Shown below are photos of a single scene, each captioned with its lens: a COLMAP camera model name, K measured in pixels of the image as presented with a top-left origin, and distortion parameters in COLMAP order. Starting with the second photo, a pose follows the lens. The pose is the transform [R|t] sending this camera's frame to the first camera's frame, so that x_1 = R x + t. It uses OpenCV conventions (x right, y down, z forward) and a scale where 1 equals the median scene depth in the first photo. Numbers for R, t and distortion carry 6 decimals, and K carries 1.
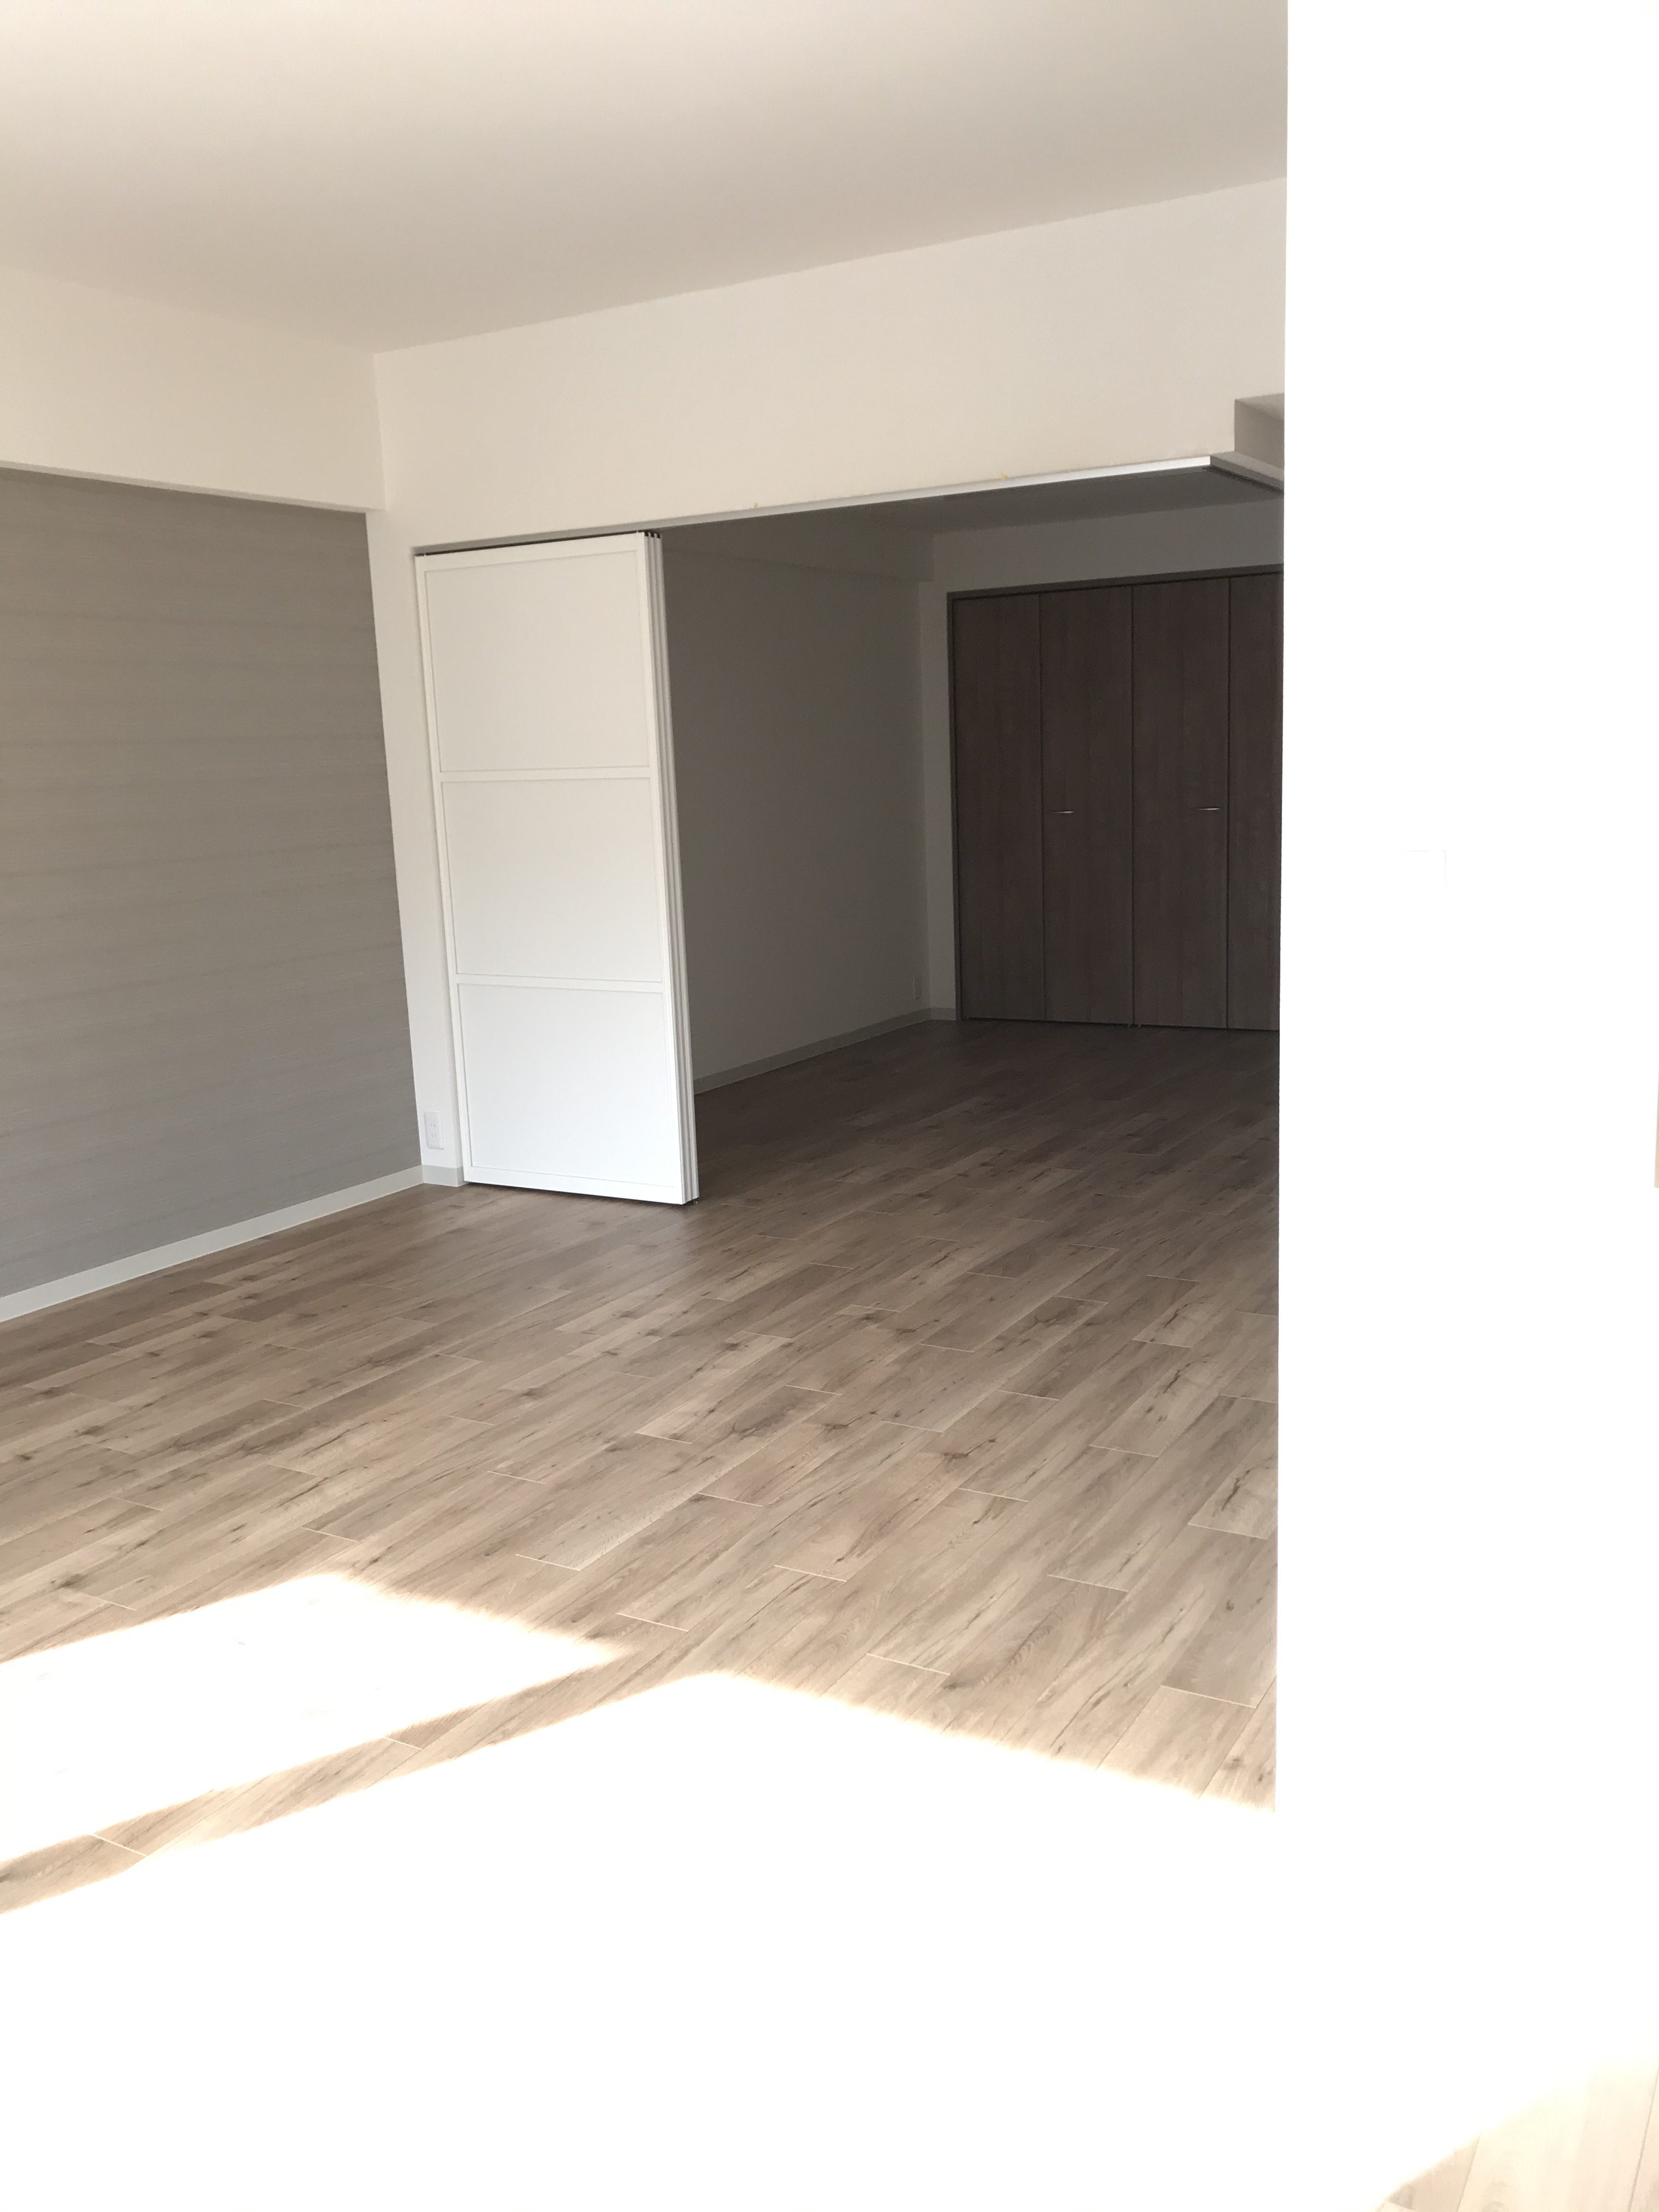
lens RADIAL K [[1822.8, 0, 813.1], [0, 1822.8, 1109.6], [0, 0, 1]] dist [0.054121, -0.013688]
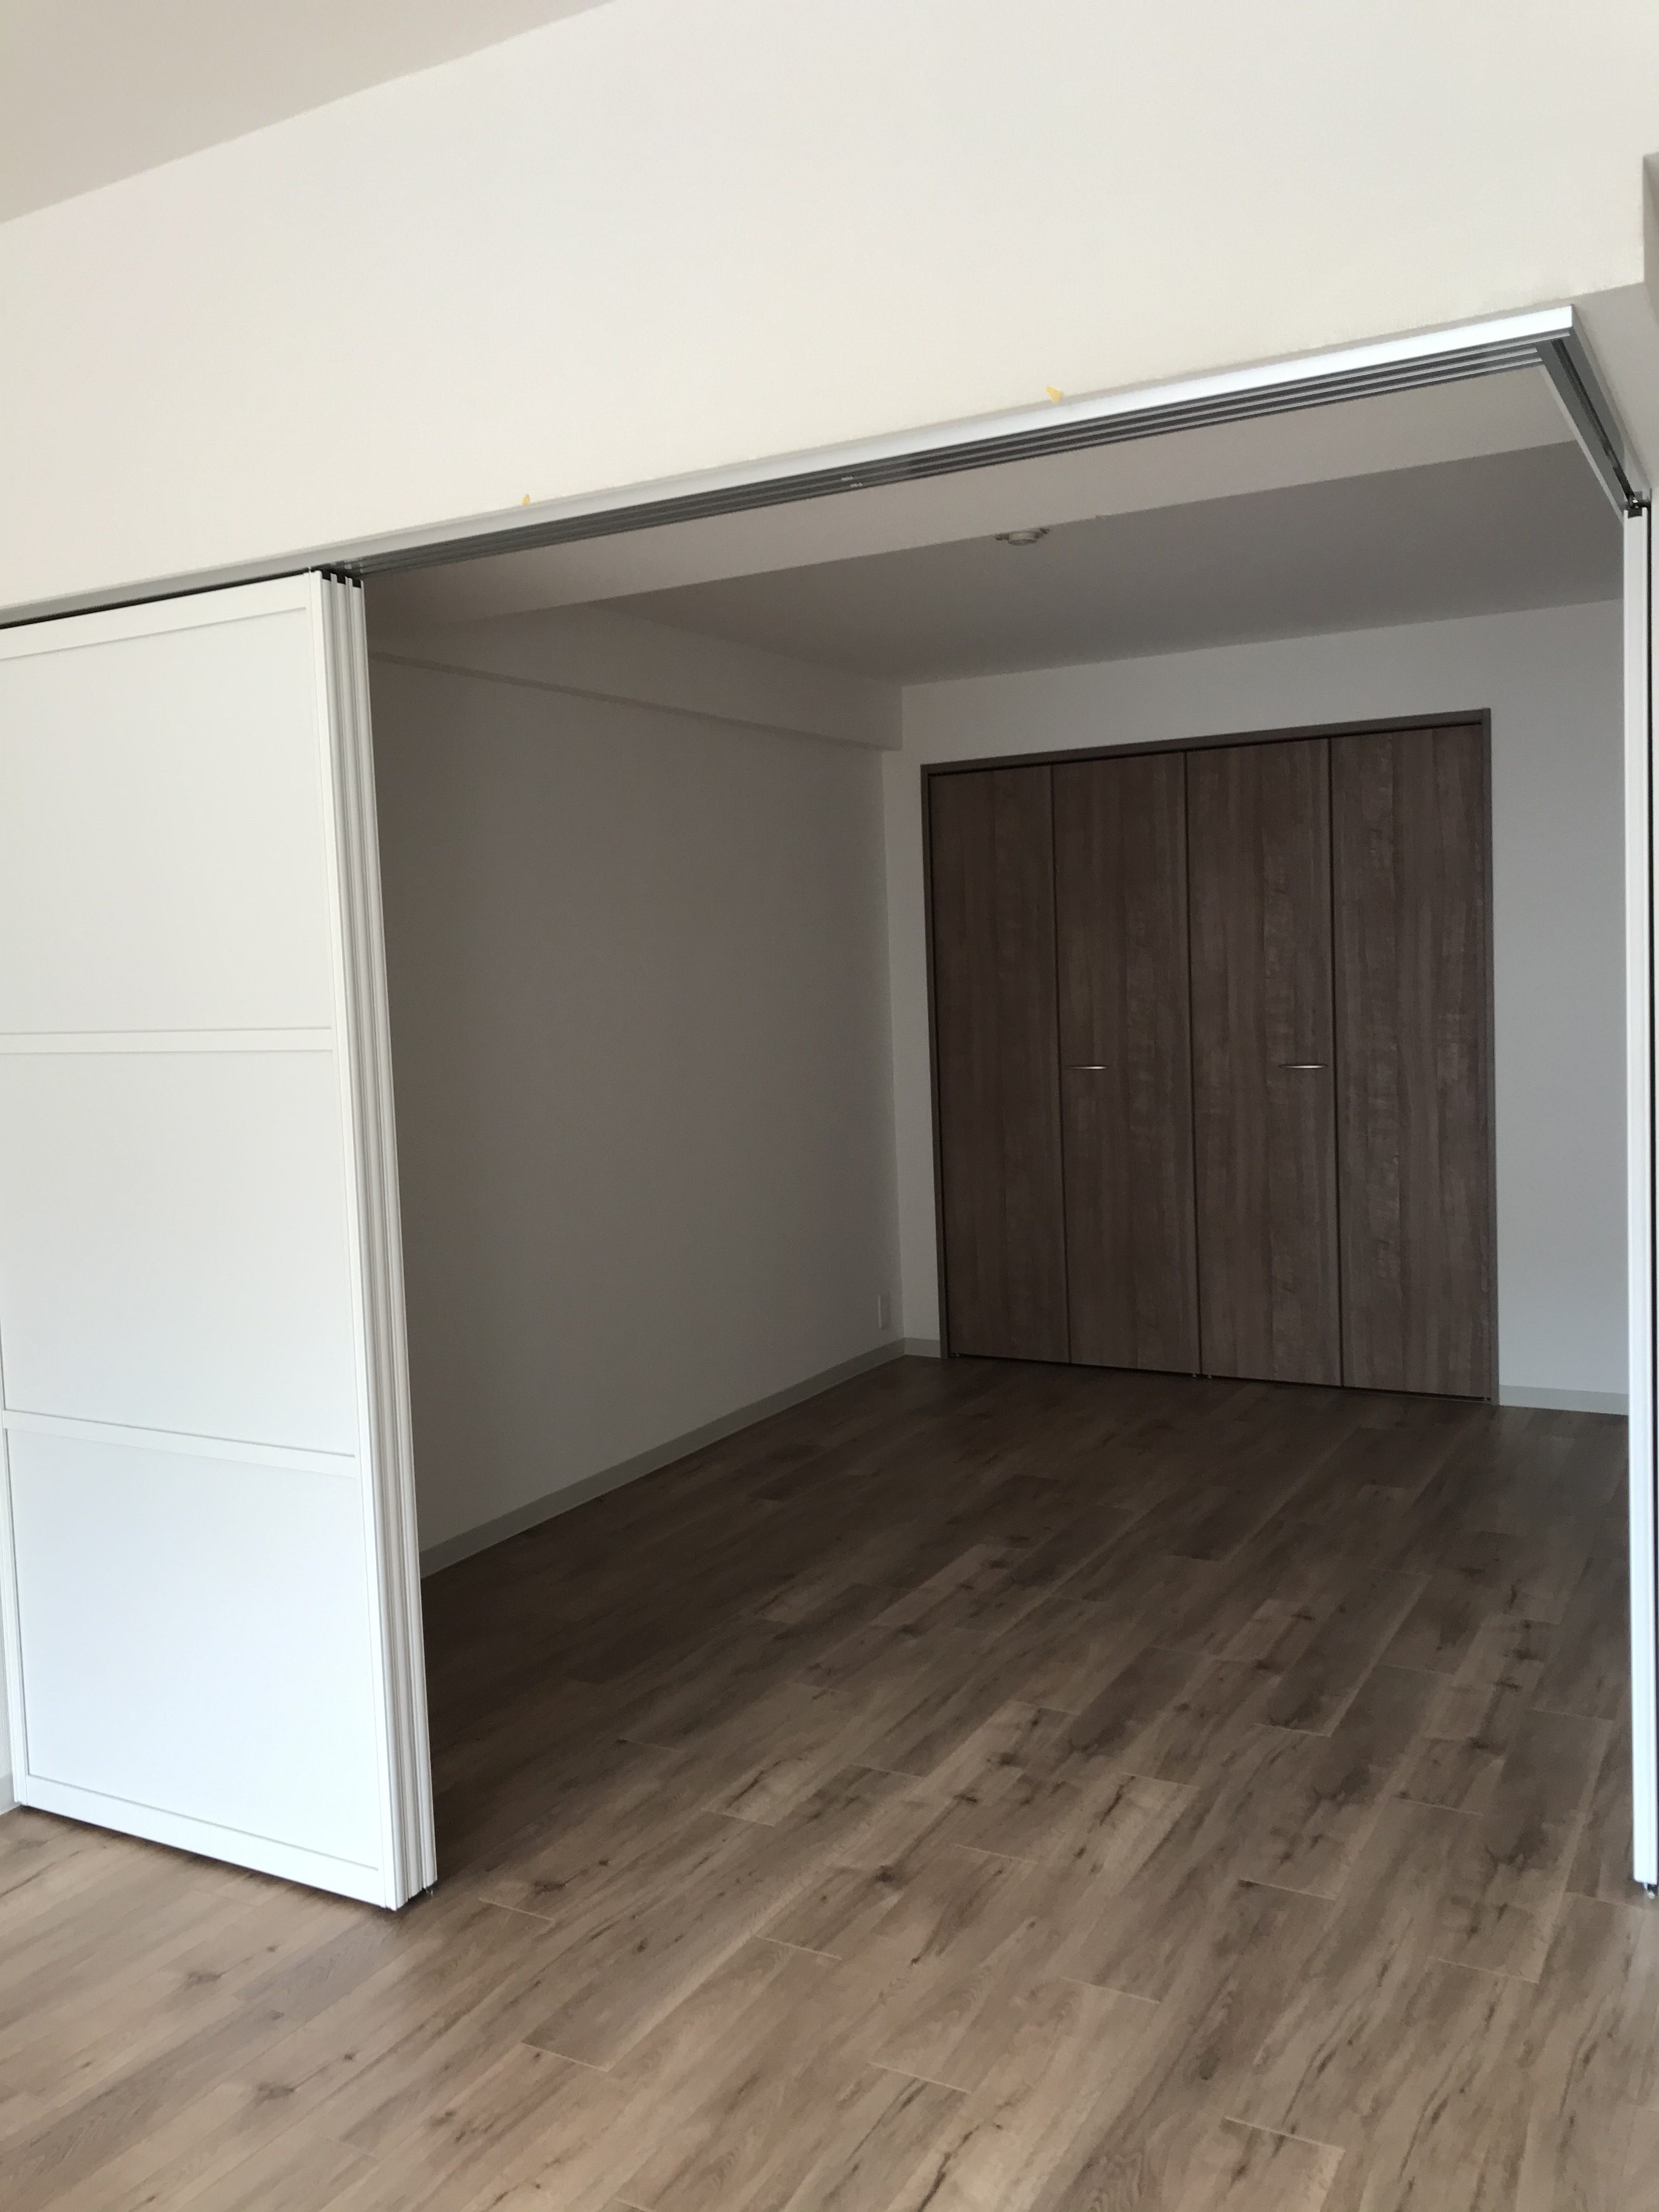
lens RADIAL K [[1822.8, 0, 834.5], [0, 1822.8, 1095.1], [0, 0, 1]] dist [0.054121, -0.013688]
pose [[0.999694, -0.000760, 0.024723, 0.031568], [0.003805, 0.992355, -0.123361, -0.097409], [-0.024440, 0.123417, 0.992054, 0.455557]]
